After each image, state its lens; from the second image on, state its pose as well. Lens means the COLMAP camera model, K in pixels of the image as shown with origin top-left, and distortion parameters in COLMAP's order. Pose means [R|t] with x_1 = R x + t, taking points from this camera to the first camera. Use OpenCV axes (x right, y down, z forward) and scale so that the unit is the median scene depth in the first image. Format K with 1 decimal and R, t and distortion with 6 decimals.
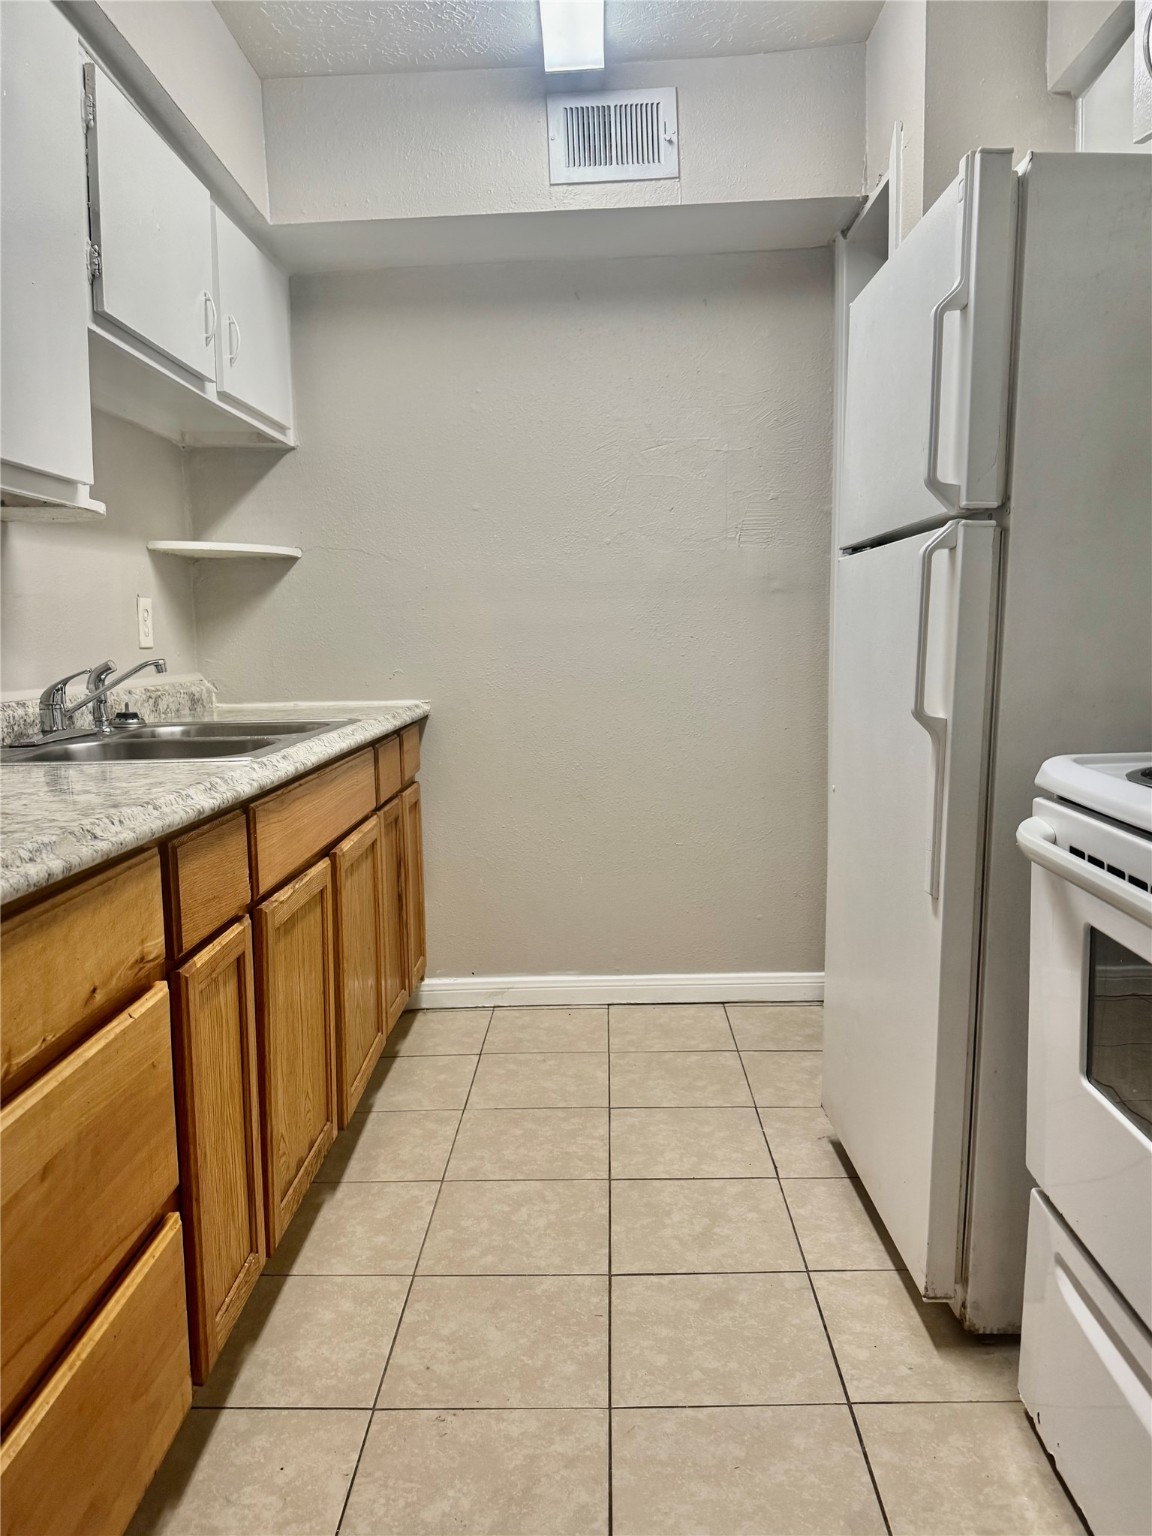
lens RADIAL K [[1116.8, 0, 590.3], [0, 1116.8, 785.7], [0, 0, 1]] dist [0.065117, -0.086927]
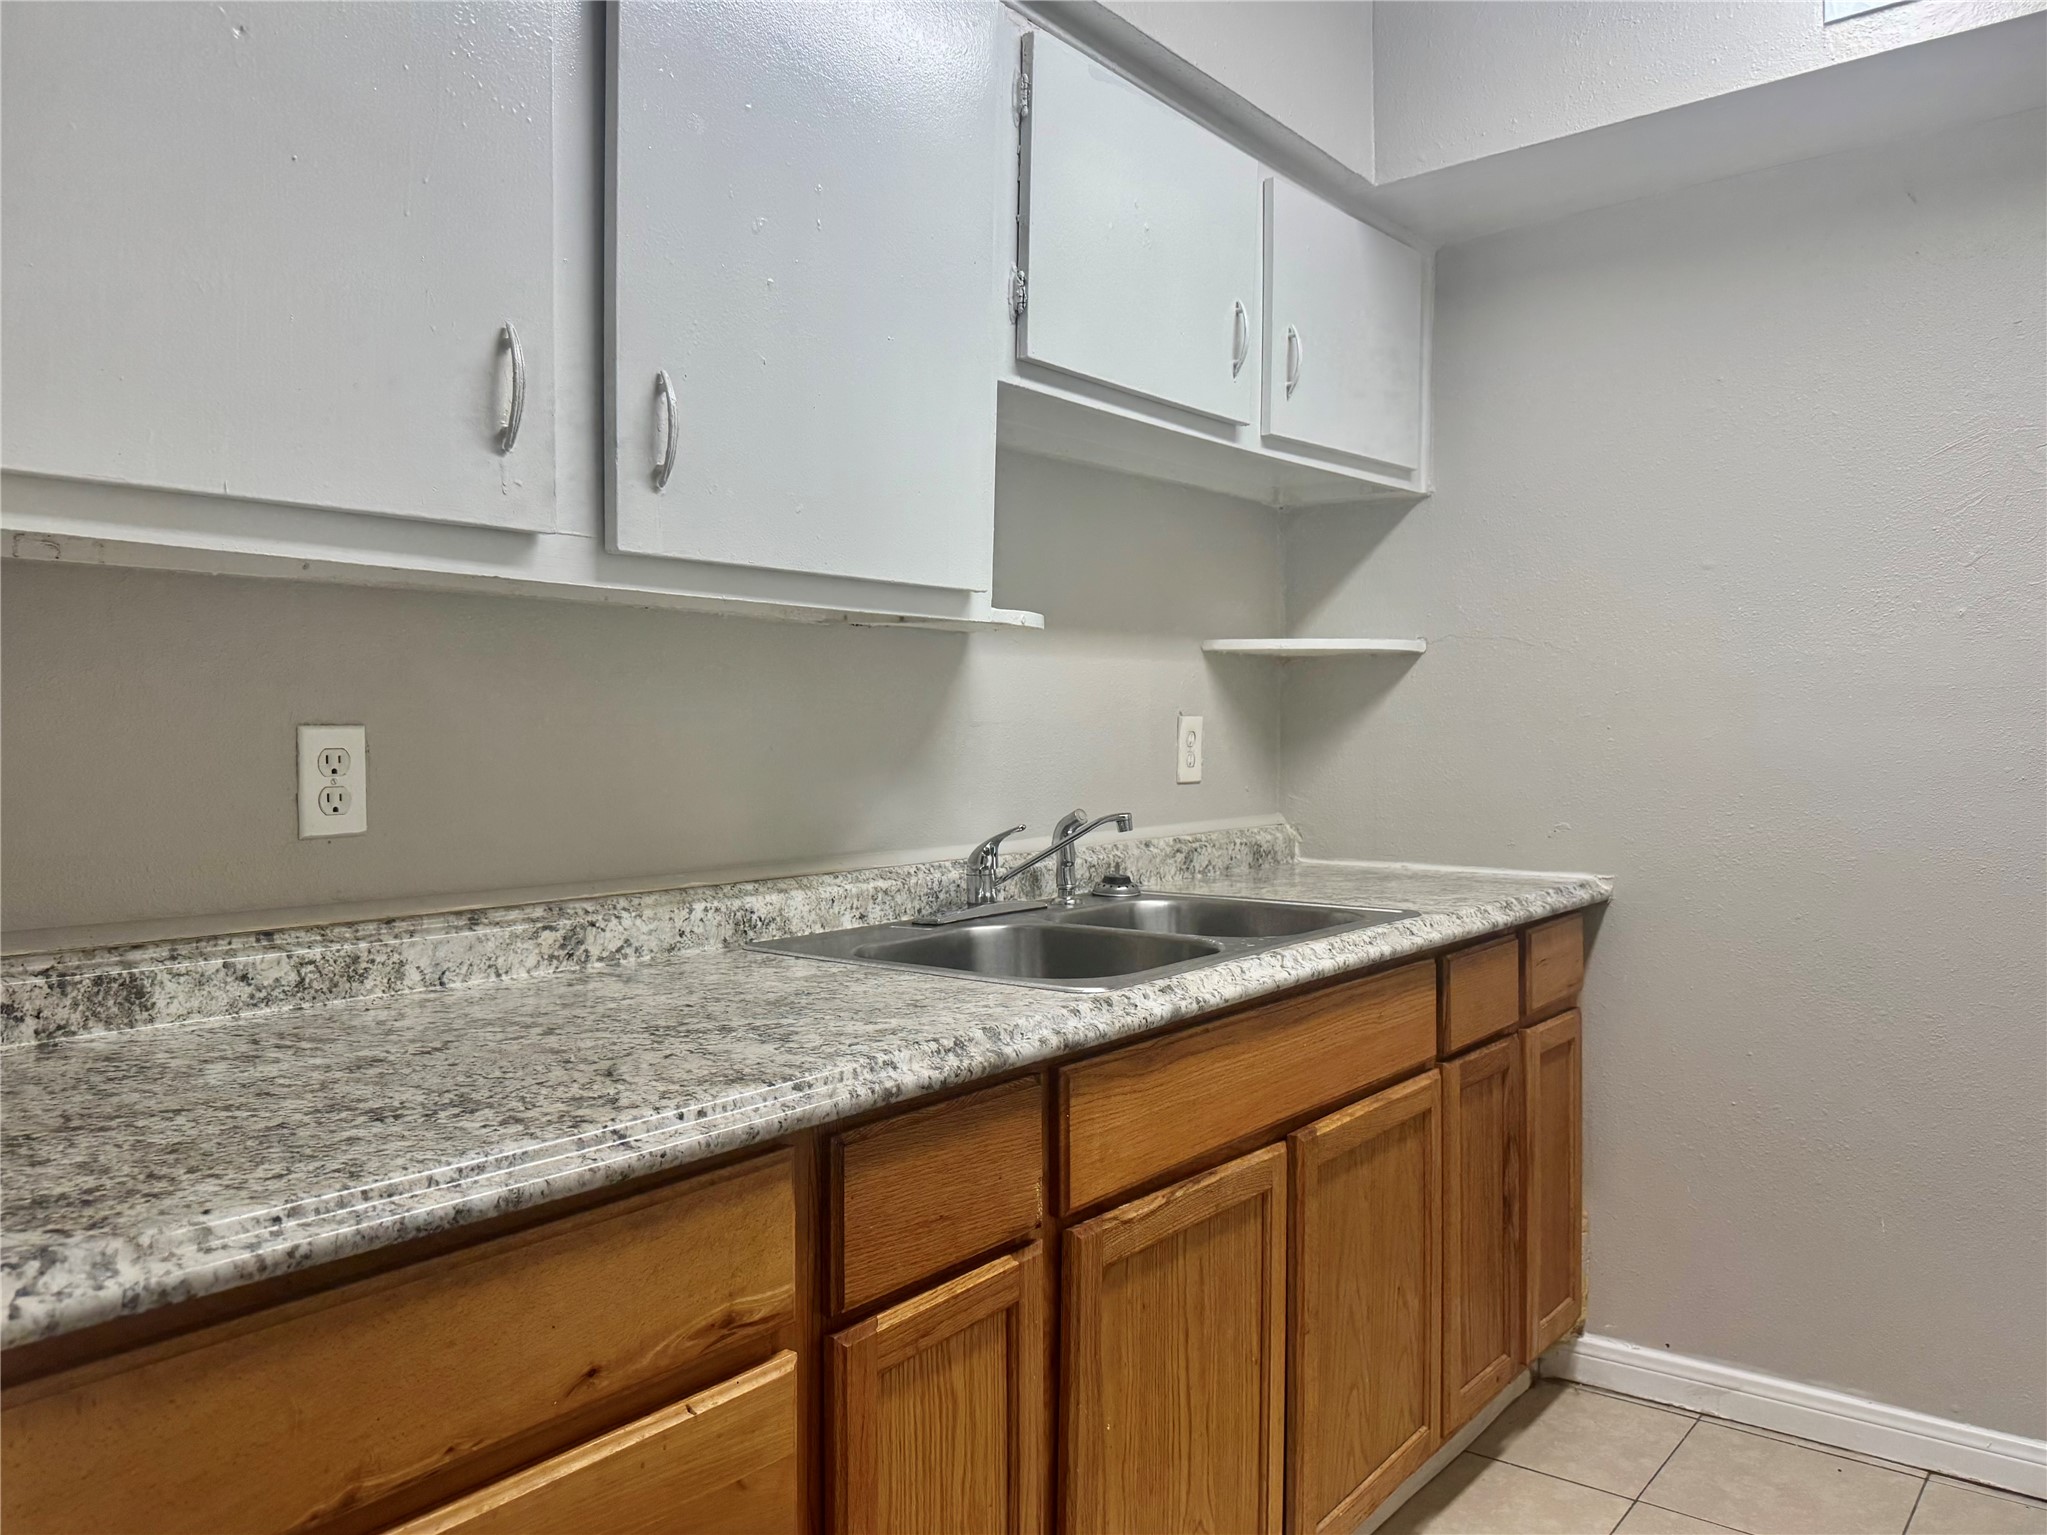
lens RADIAL K [[1488.3, 0, 1019.1], [0, 1488.3, 779.8], [0, 0, 1]] dist [0.065117, -0.086927]
pose [[0.790552, 0.034482, -0.611424, 0.153653], [-0.092059, 0.993759, -0.062986, -0.070886], [0.605436, 0.106081, 0.788793, 0.220347]]
